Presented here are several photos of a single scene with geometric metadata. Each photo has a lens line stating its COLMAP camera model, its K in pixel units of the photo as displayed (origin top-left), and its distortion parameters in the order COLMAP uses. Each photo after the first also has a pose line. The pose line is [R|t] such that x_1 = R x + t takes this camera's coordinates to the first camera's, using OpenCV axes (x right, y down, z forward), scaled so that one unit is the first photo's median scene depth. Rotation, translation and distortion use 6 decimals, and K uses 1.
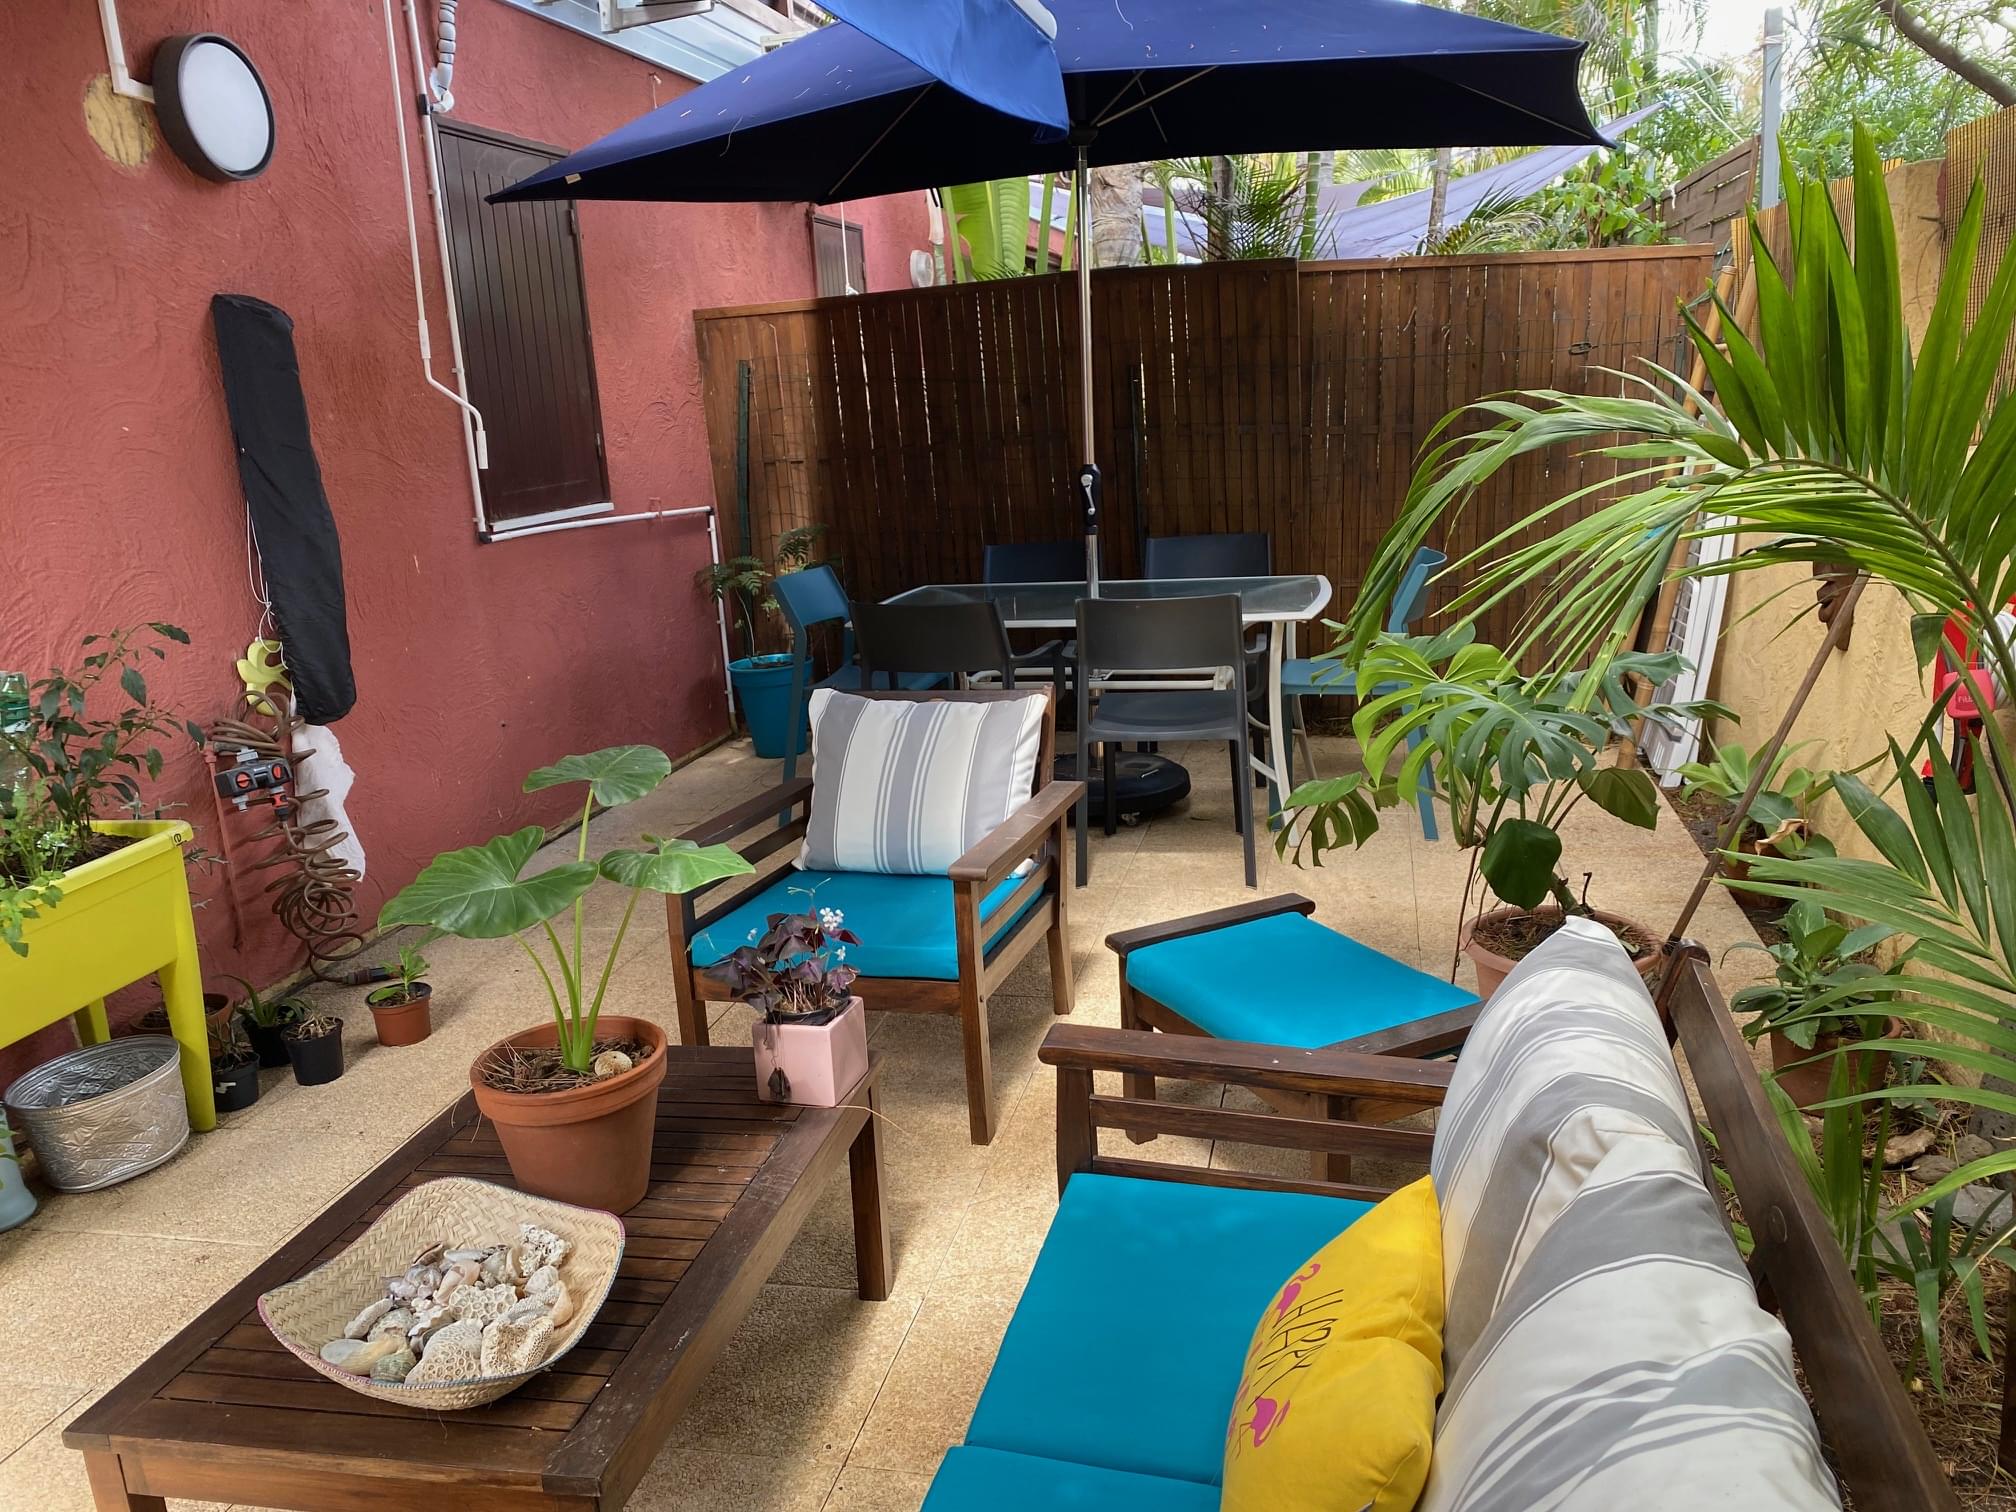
lens RADIAL K [[1543.1, 0, 1018.3], [0, 1543.1, 756.7], [0, 0, 1]] dist [0.047669, -0.053242]
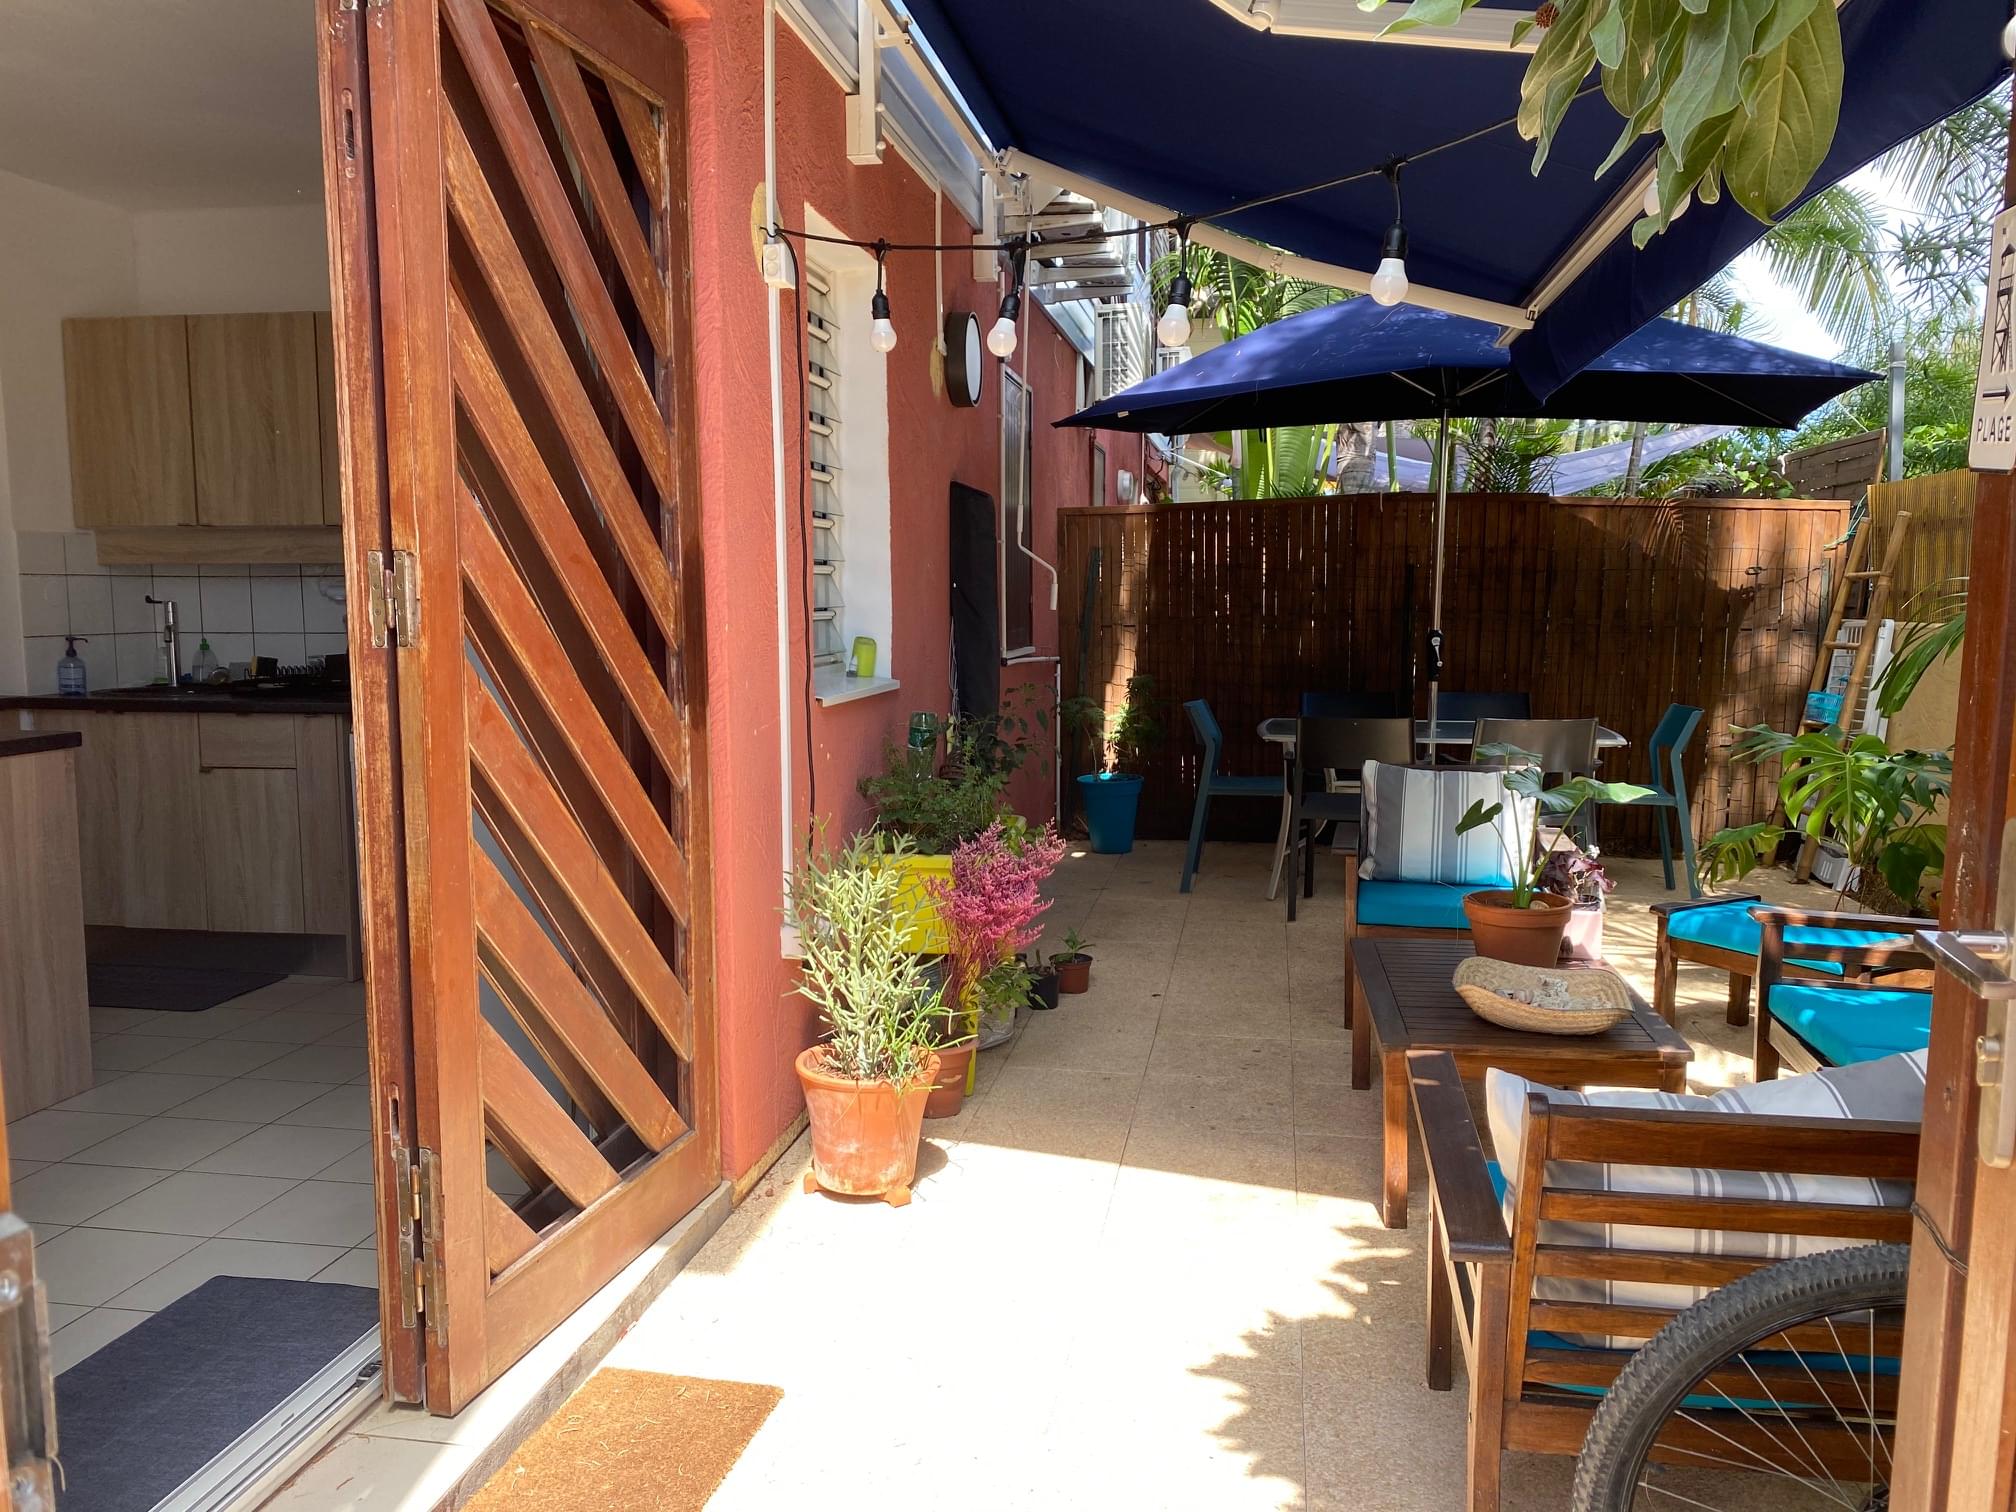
lens RADIAL K [[1543.1, 0, 1004.6], [0, 1543.1, 753.2], [0, 0, 1]] dist [0.047669, -0.053242]
pose [[0.997452, 0.046163, 0.054394, -0.355800], [-0.038345, 0.989842, -0.136906, 0.105343], [-0.060161, 0.134471, 0.989090, -0.277145]]
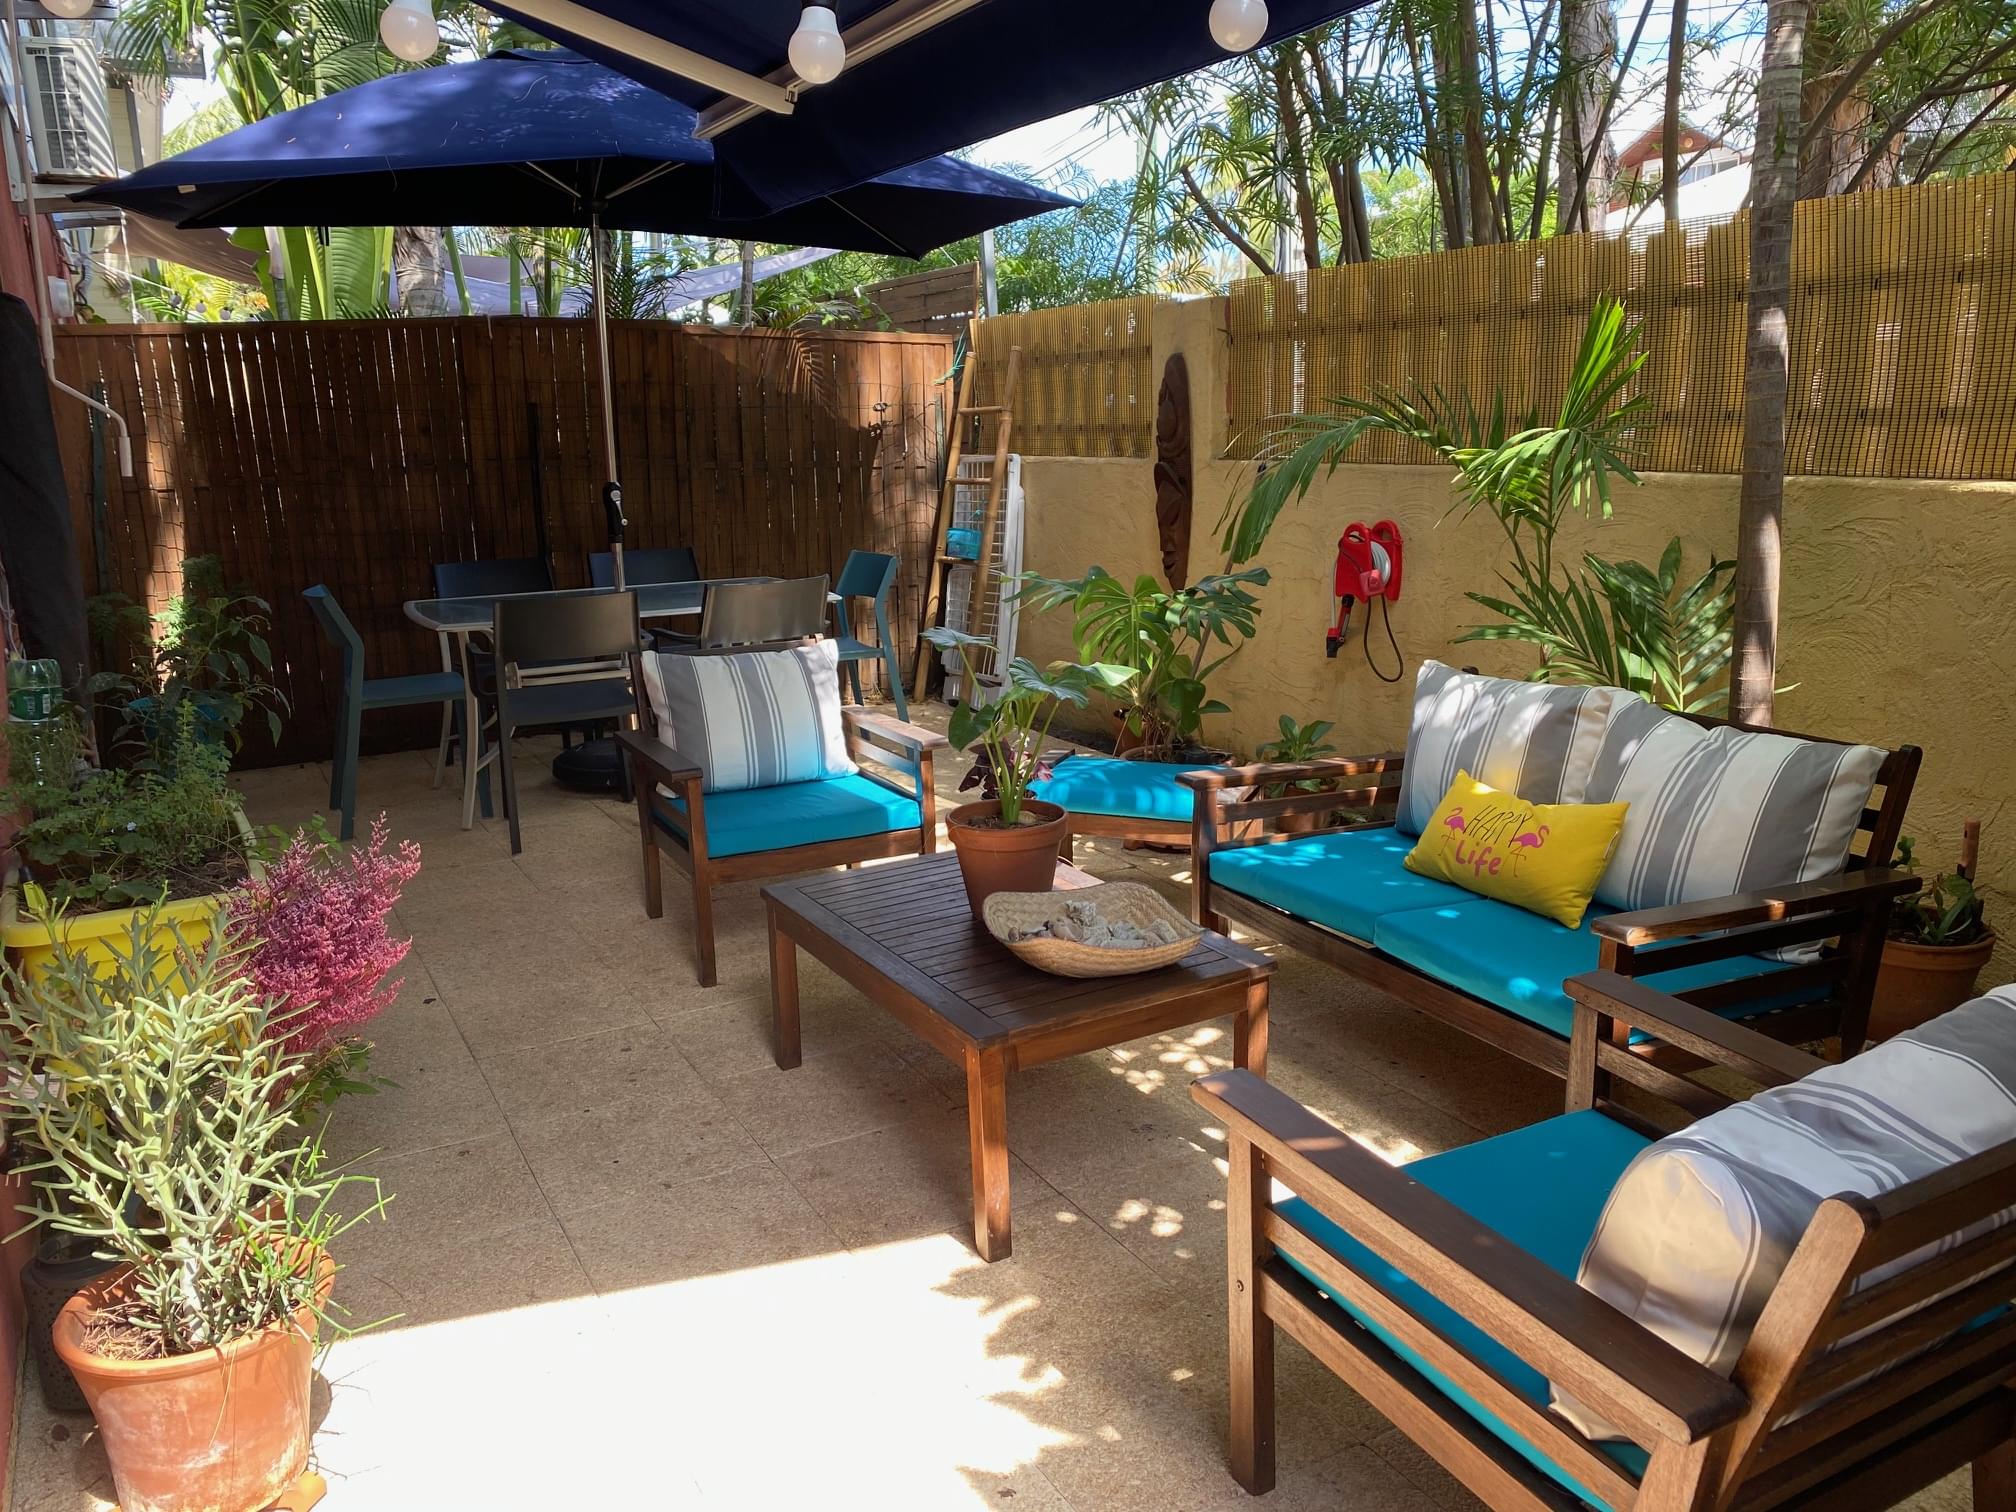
lens RADIAL K [[1543.1, 0, 1011.0], [0, 1543.1, 742.6], [0, 0, 1]] dist [0.047669, -0.053242]
pose [[0.749243, -0.103751, 0.654118, -0.452694], [0.141030, 0.989995, -0.004515, 0.045930], [-0.647105, 0.095633, 0.756379, -0.051053]]
